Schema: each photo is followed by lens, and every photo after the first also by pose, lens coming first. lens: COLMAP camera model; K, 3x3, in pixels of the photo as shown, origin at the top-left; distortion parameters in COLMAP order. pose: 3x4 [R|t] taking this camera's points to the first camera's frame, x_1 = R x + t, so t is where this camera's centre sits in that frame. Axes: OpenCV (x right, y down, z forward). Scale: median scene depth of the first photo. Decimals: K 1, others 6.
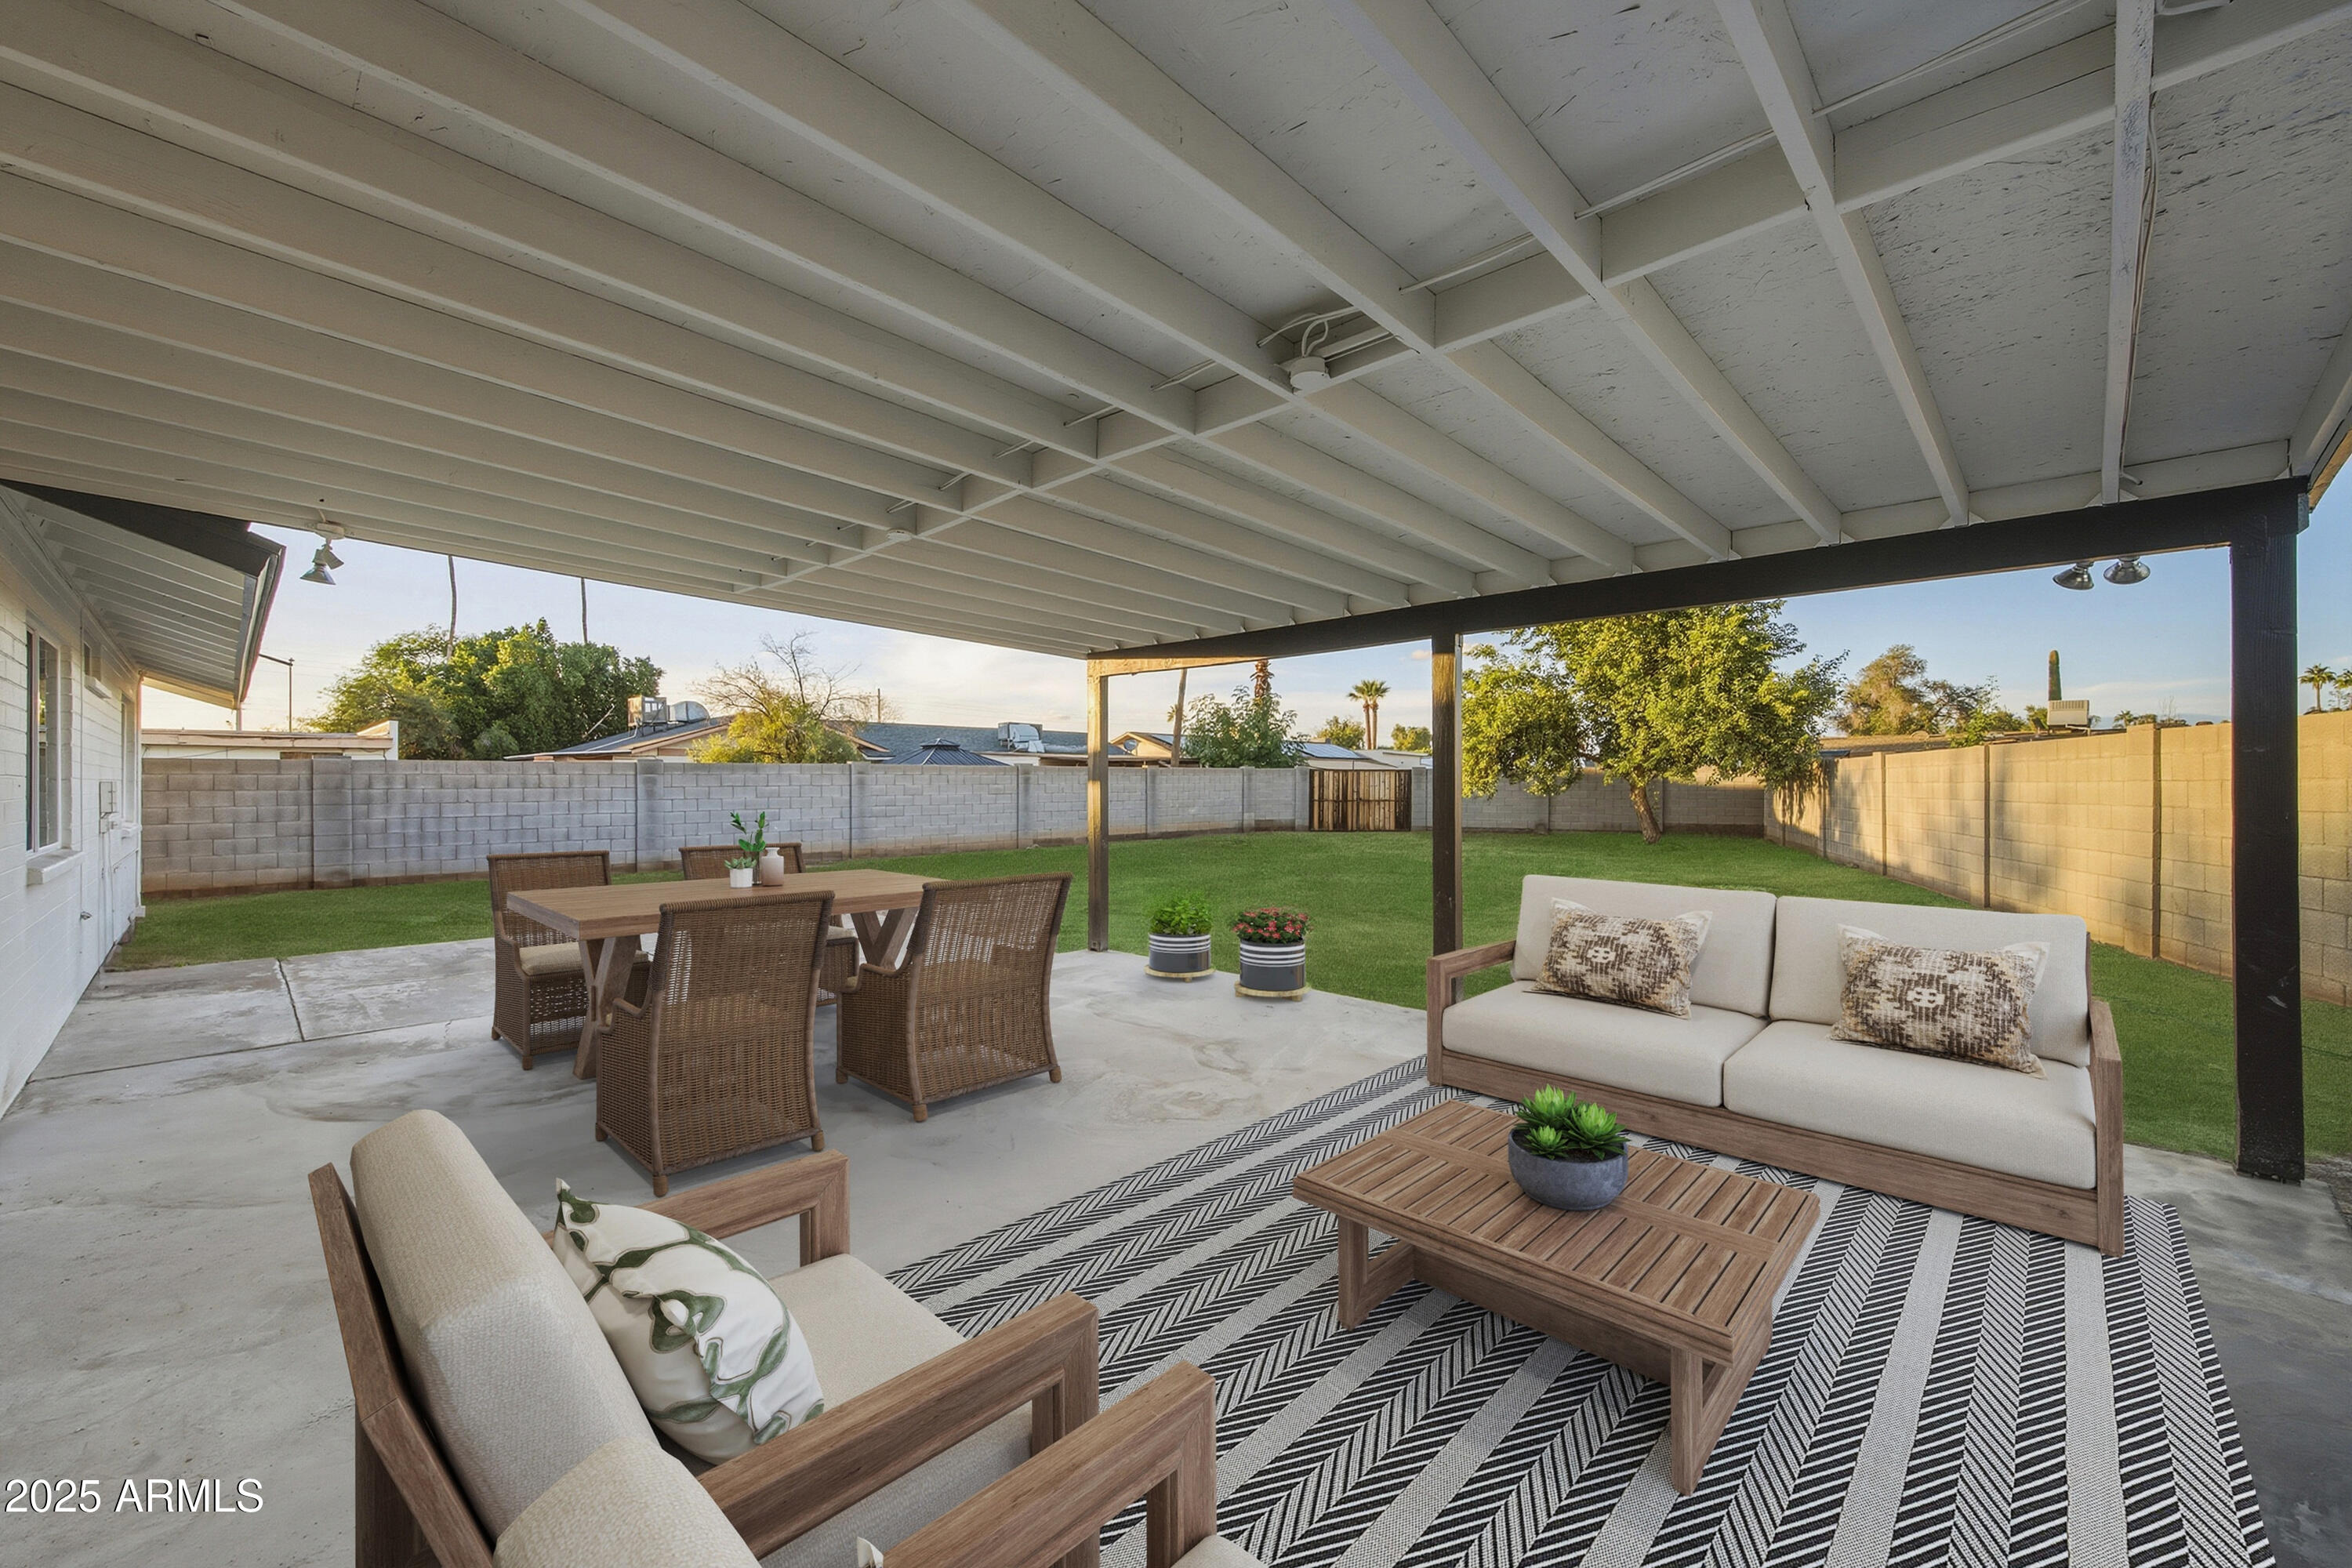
lens RADIAL K [[935.0, 0, 1171.0], [0, 935.0, 784.3], [0, 0, 1]] dist [-0.000371, 0.000202]
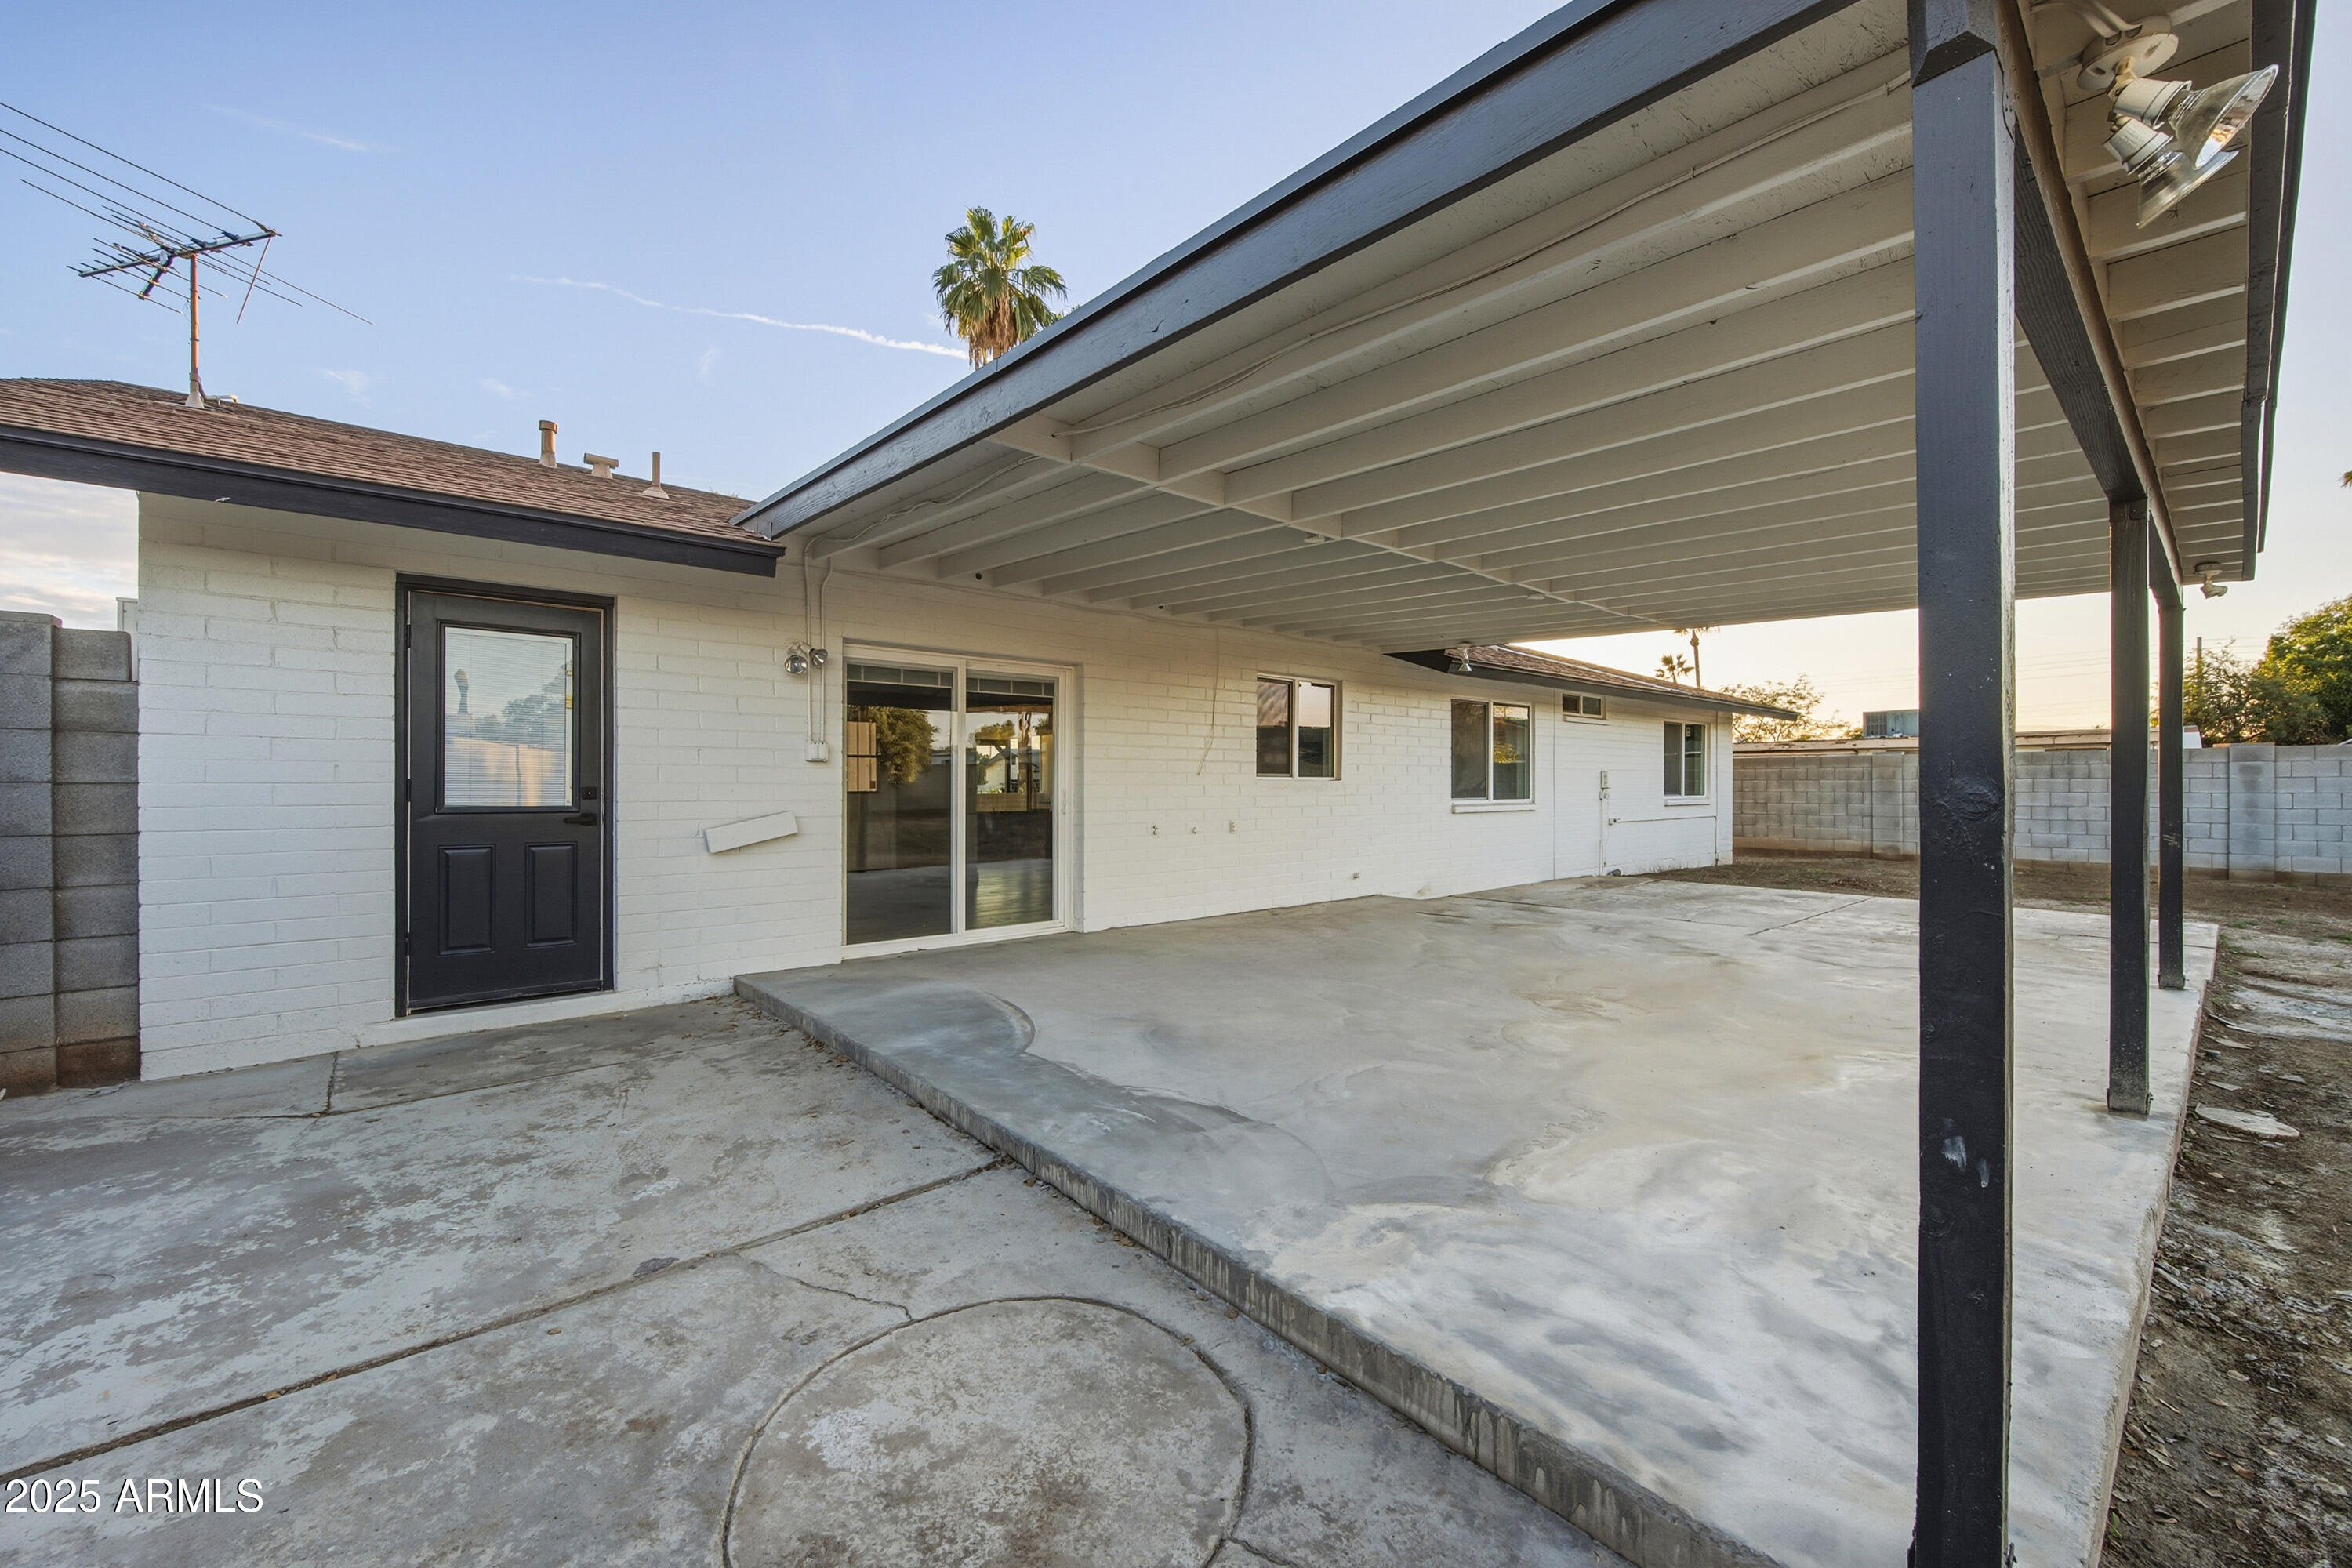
lens RADIAL K [[935.0, 0, 1171.0], [0, 935.0, 784.3], [0, 0, 1]] dist [-0.000371, 0.000202]
pose [[-0.075255, 0.007098, -0.997139, 0.411983], [0.002822, 0.999972, 0.006905, 0.000833], [0.997160, -0.002294, -0.075272, 0.159387]]
